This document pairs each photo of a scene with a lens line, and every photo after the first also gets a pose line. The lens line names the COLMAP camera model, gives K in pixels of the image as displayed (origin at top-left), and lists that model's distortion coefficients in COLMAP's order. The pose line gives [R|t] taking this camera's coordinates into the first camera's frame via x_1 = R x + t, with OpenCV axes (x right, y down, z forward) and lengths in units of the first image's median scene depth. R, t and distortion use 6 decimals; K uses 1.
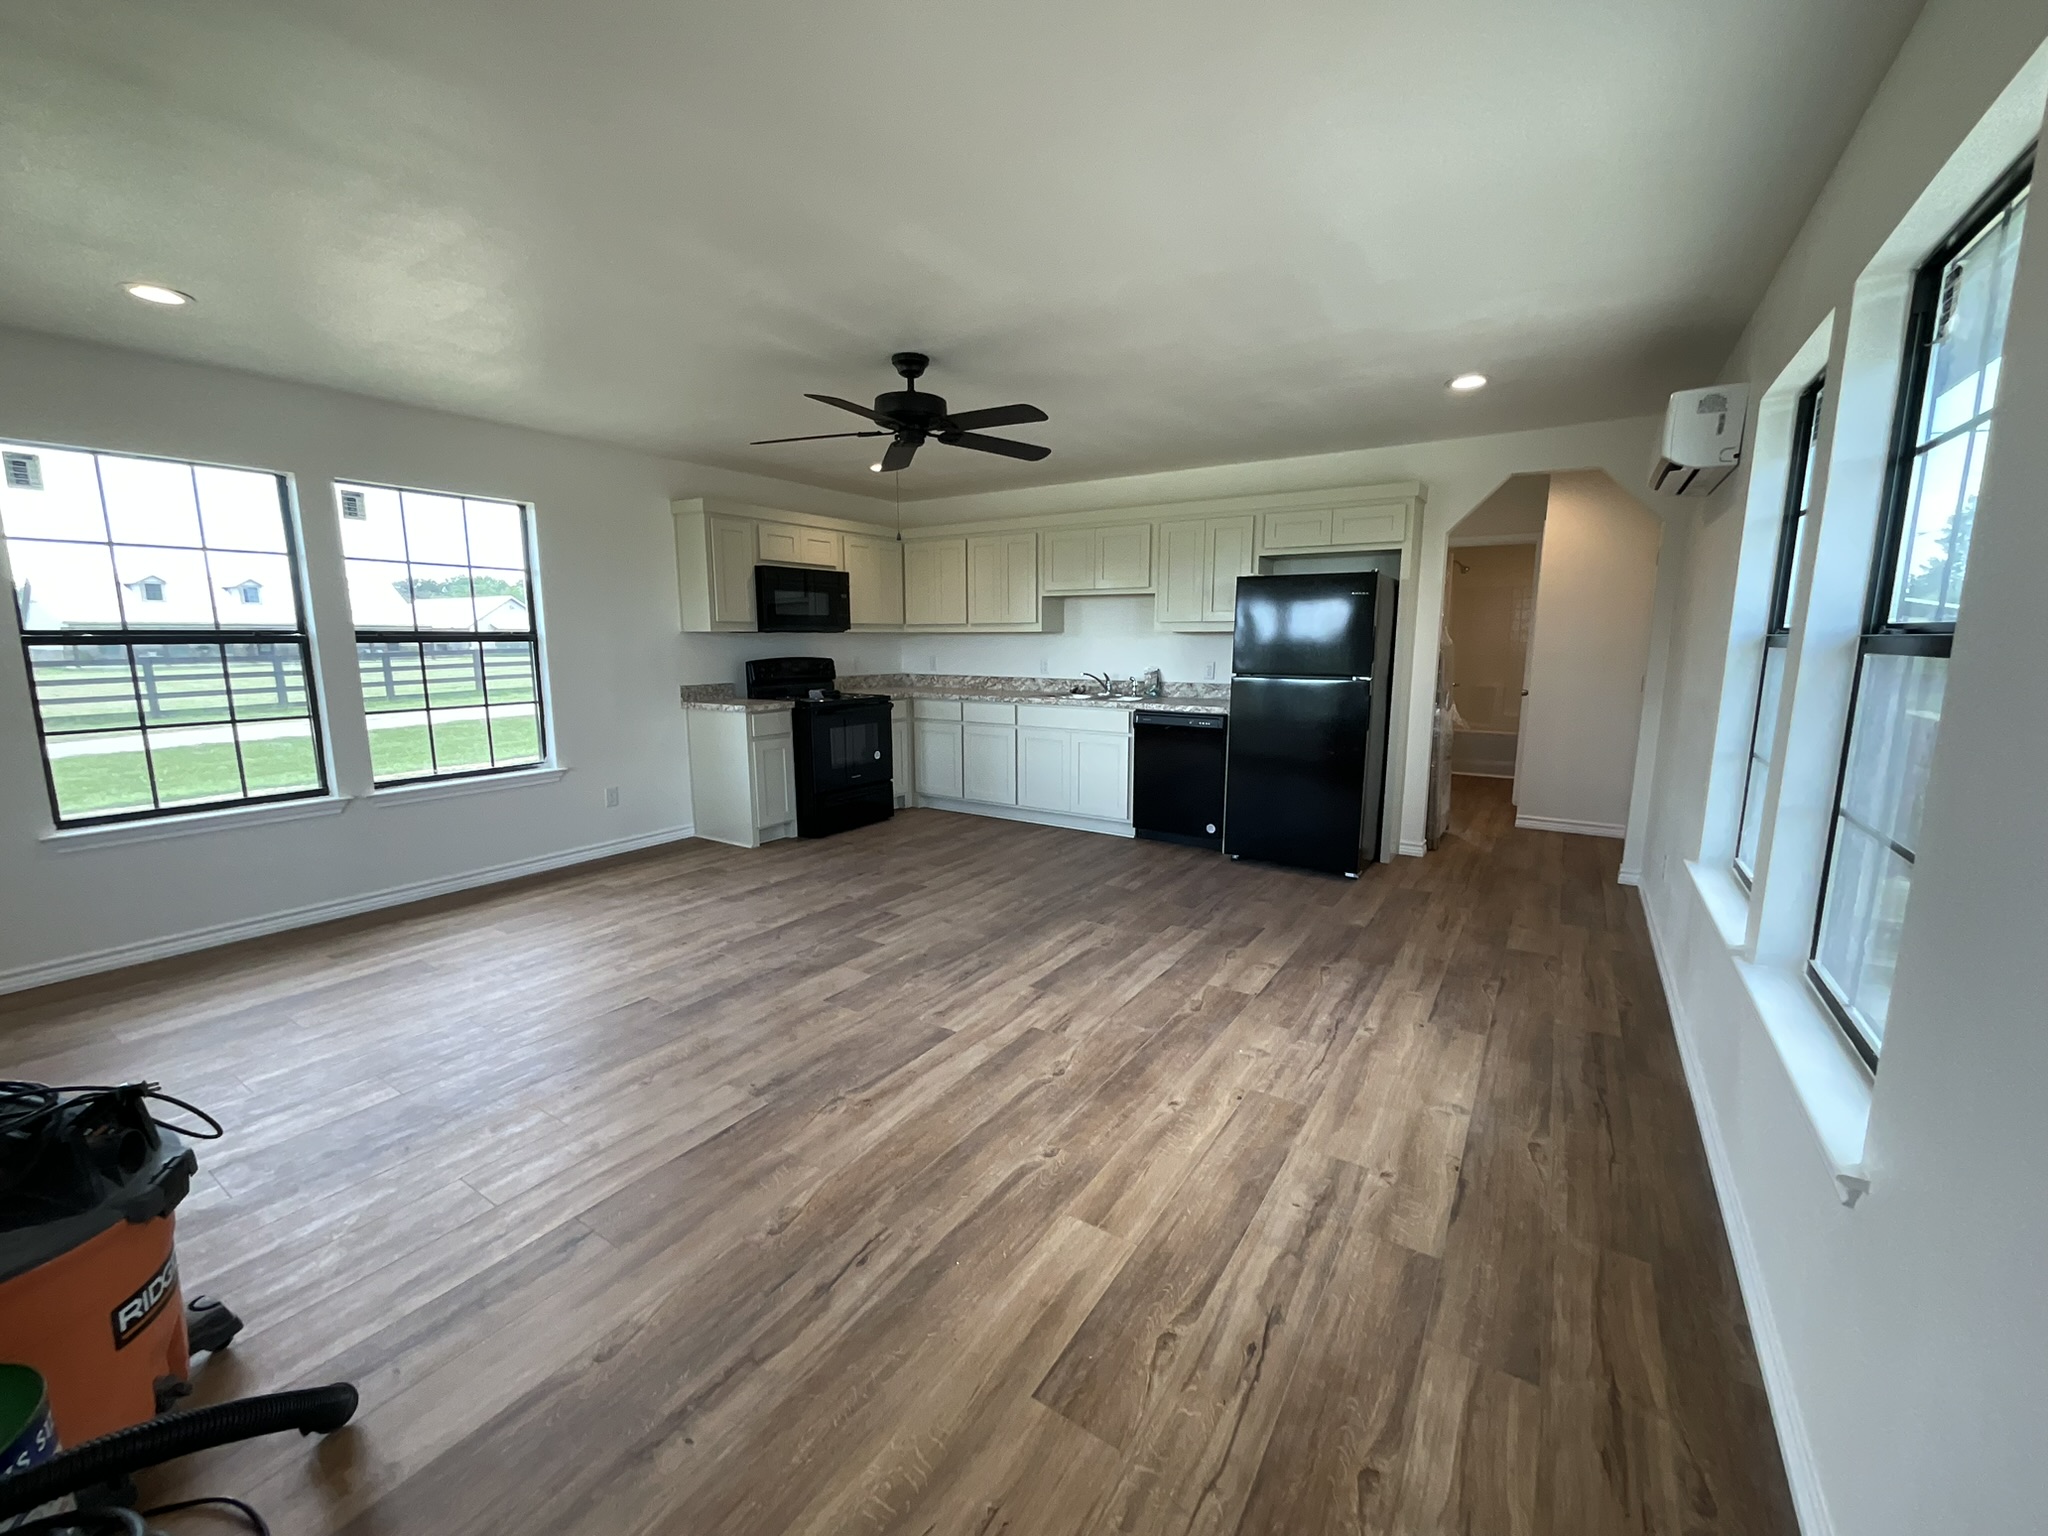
lens RADIAL K [[824.4, 0, 1017.4], [0, 824.4, 767.0], [0, 0, 1]] dist [0.002546, -0.000354]
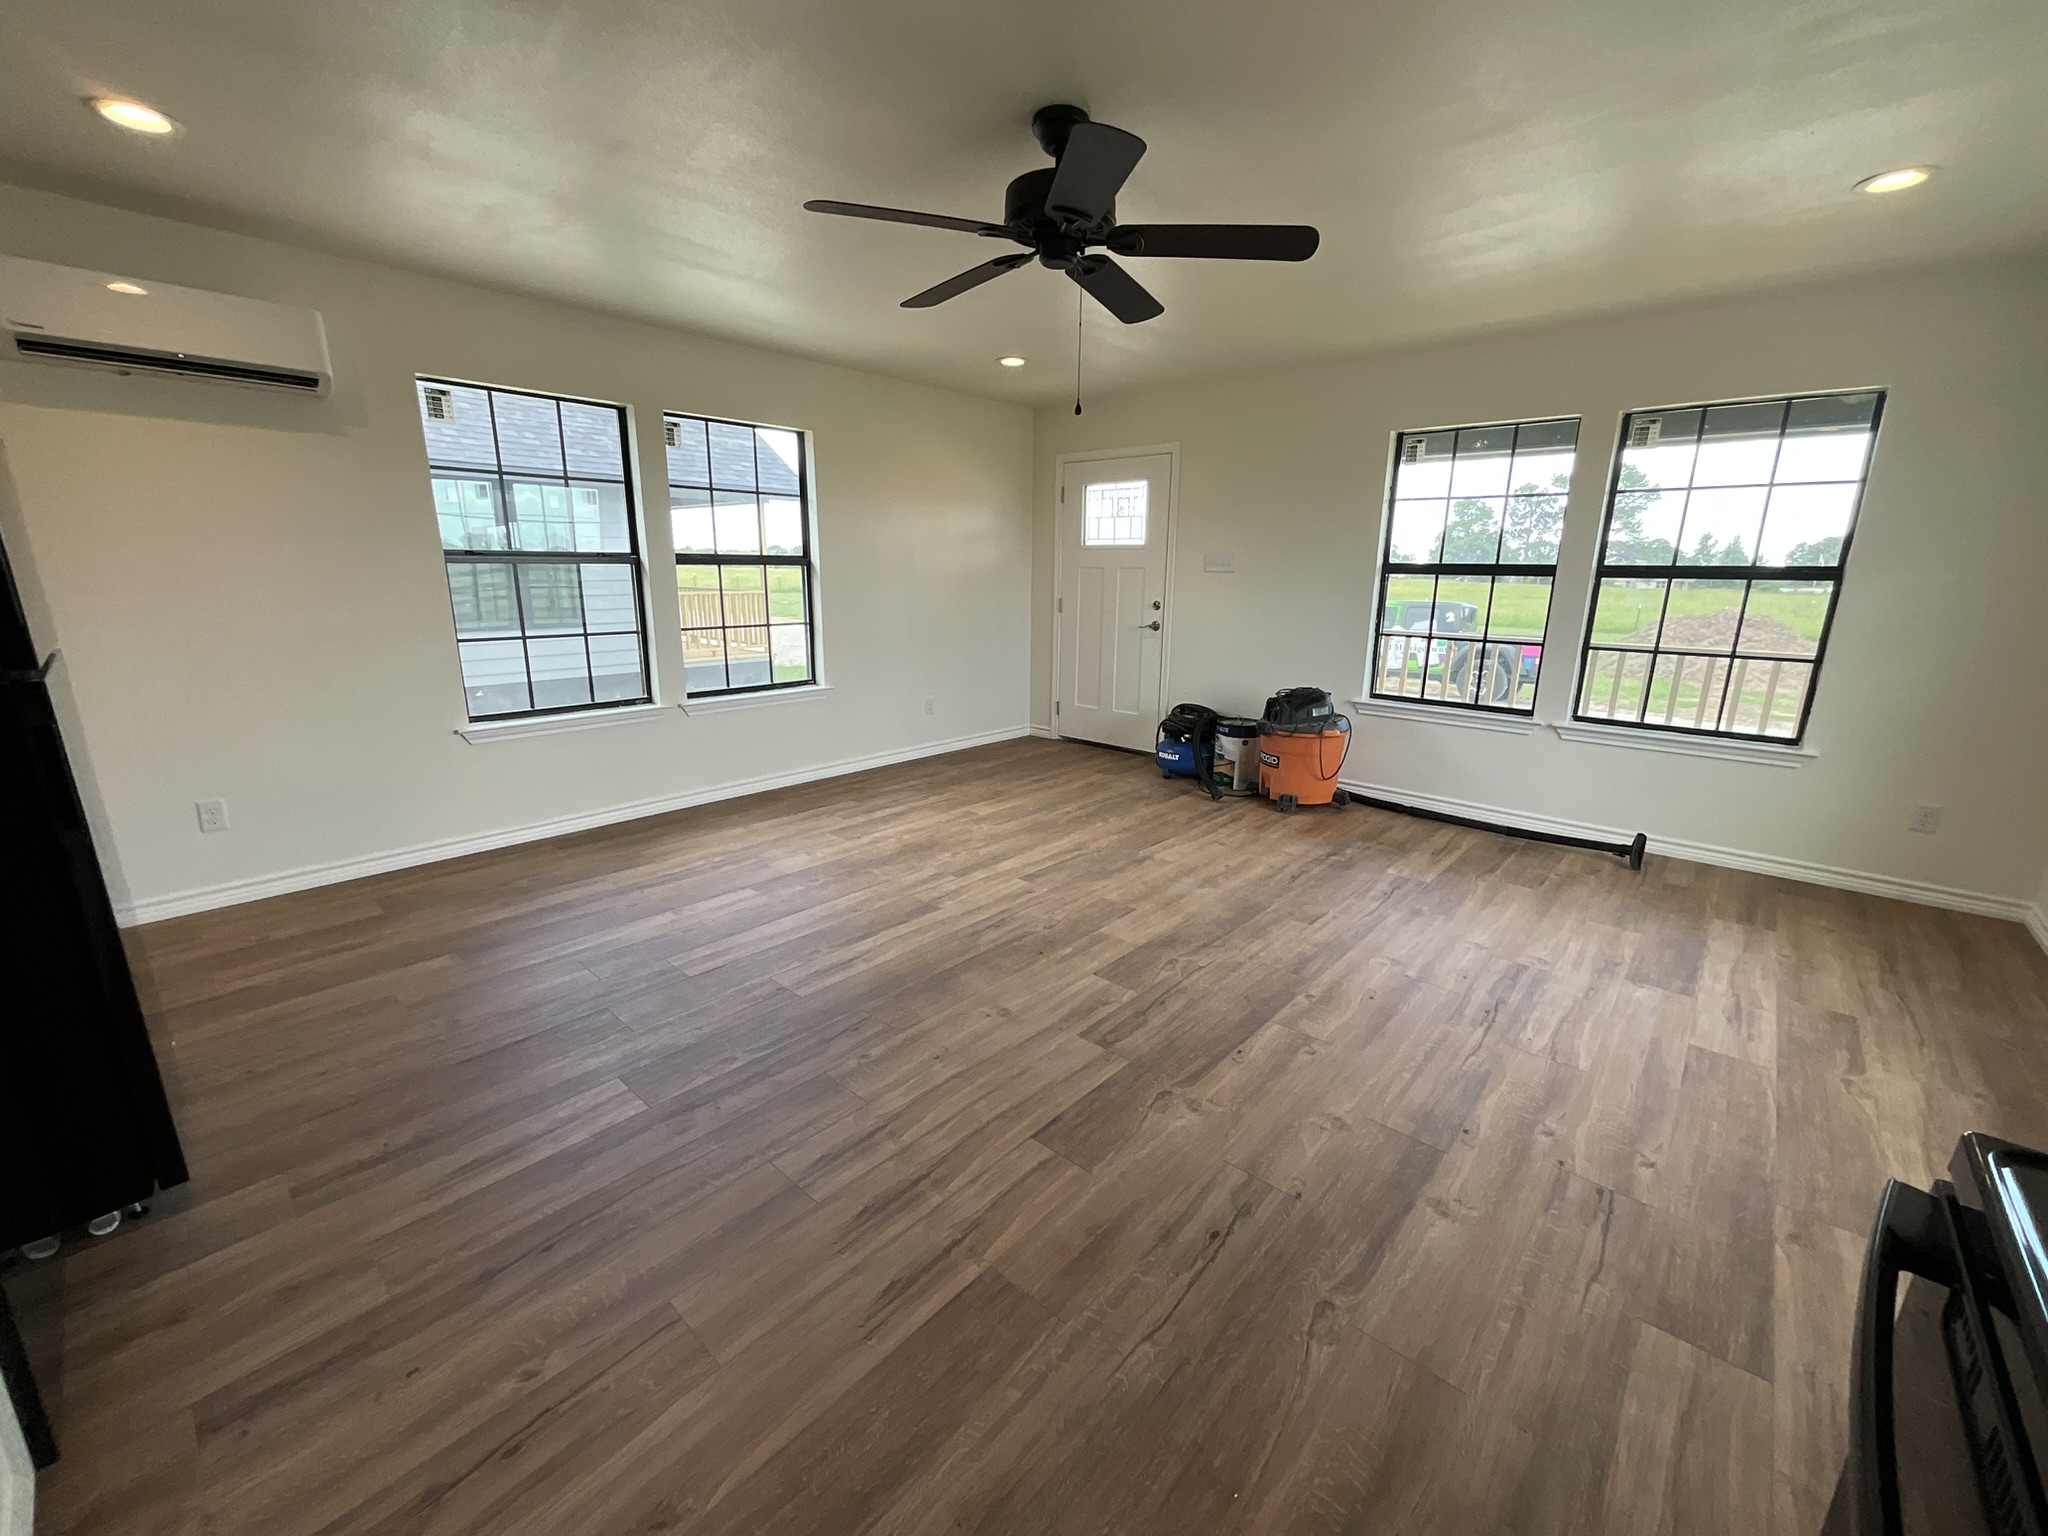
lens RADIAL K [[824.4, 0, 1024.2], [0, 824.4, 770.9], [0, 0, 1]] dist [0.002546, -0.000354]
pose [[-0.990390, -0.043671, 0.131227, -0.206628], [0.011110, 0.920651, 0.390228, -0.278461], [-0.137856, 0.387936, -0.911318, 1.777293]]
